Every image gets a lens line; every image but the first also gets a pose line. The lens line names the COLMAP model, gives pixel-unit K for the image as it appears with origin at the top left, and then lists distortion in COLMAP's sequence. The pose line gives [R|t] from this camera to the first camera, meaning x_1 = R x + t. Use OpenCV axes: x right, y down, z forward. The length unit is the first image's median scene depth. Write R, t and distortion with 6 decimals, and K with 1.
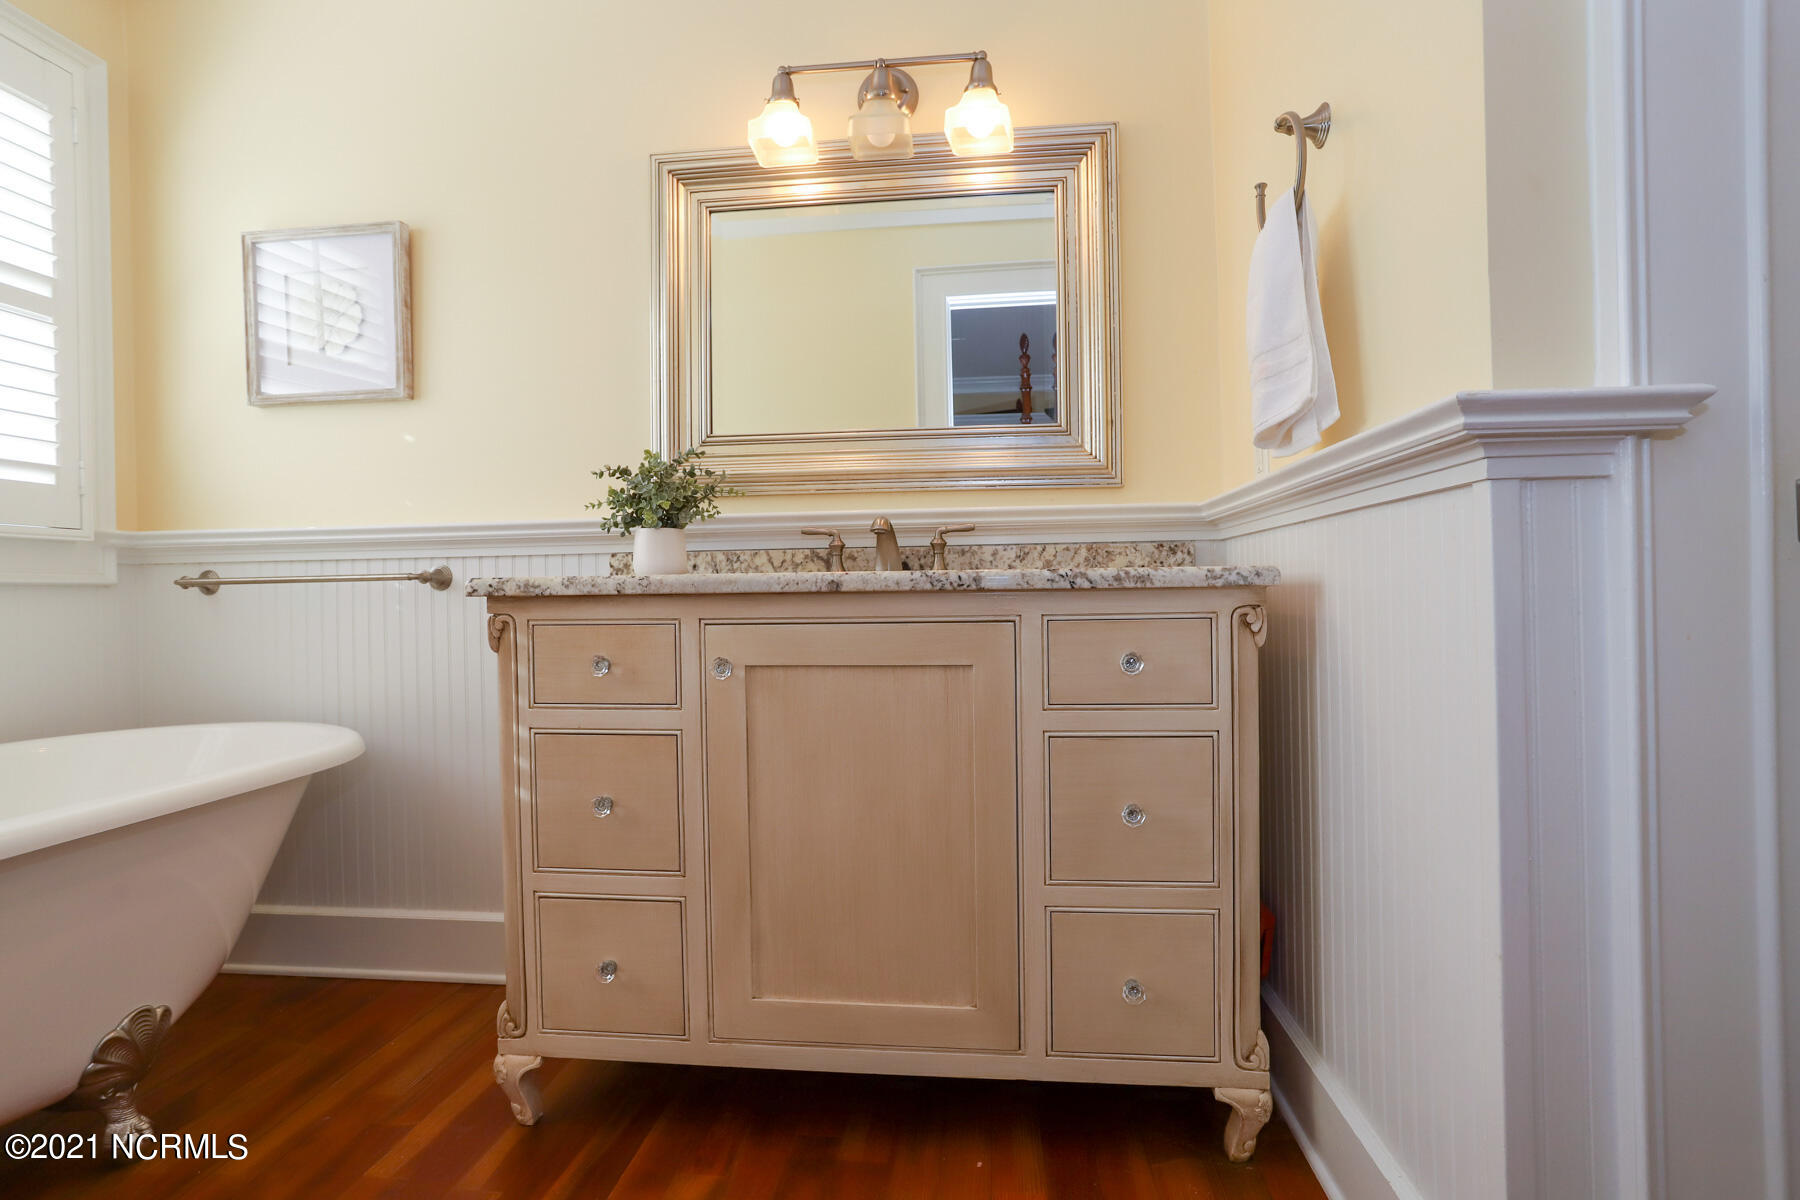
lens RADIAL K [[875.2, 0, 904.9], [0, 875.2, 580.8], [0, 0, 1]] dist [-0.022663, 0.009168]
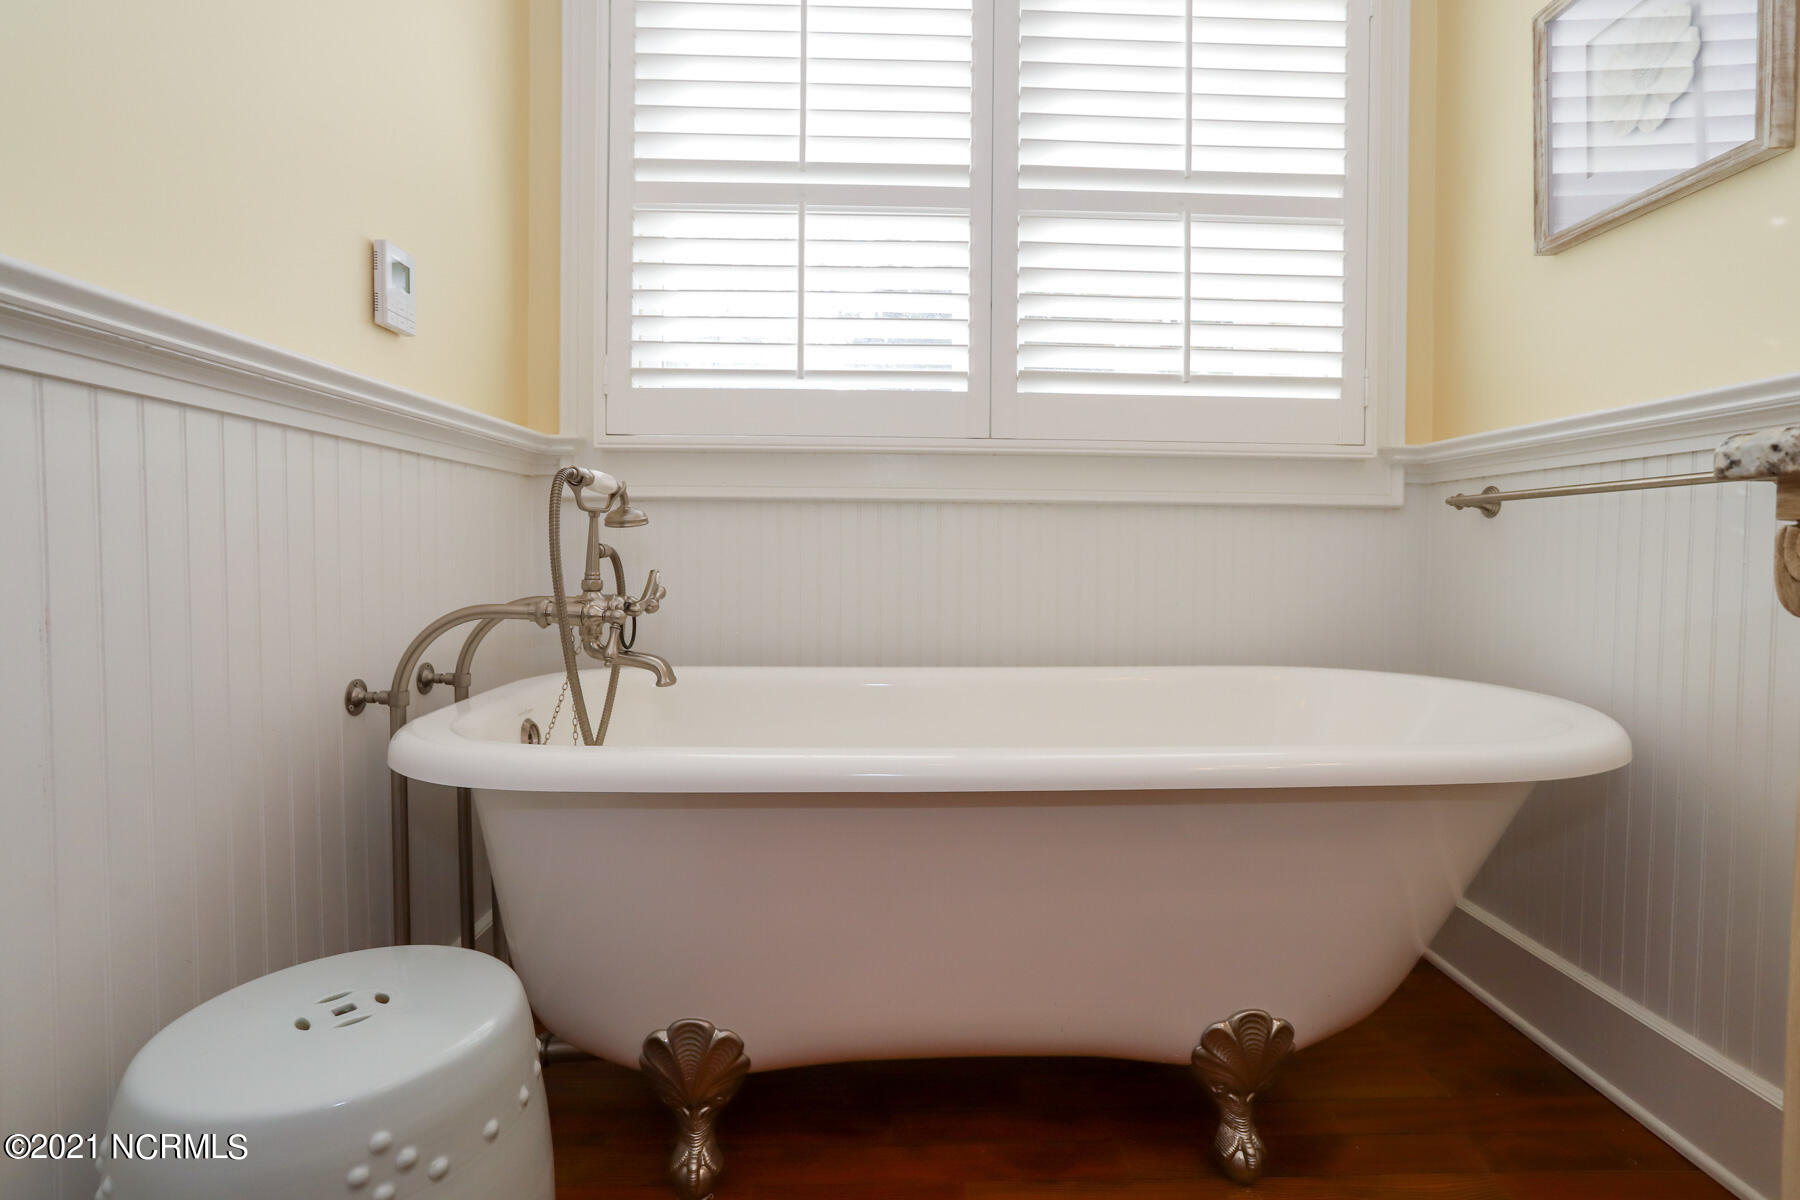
lens RADIAL K [[875.2, 0, 904.9], [0, 875.2, 580.8], [0, 0, 1]] dist [-0.022663, 0.009168]
pose [[0.131647, 0.053213, -0.989867, -0.092378], [0.006926, 0.998484, 0.054597, 0.028631], [0.991273, -0.014044, 0.131079, 0.378755]]
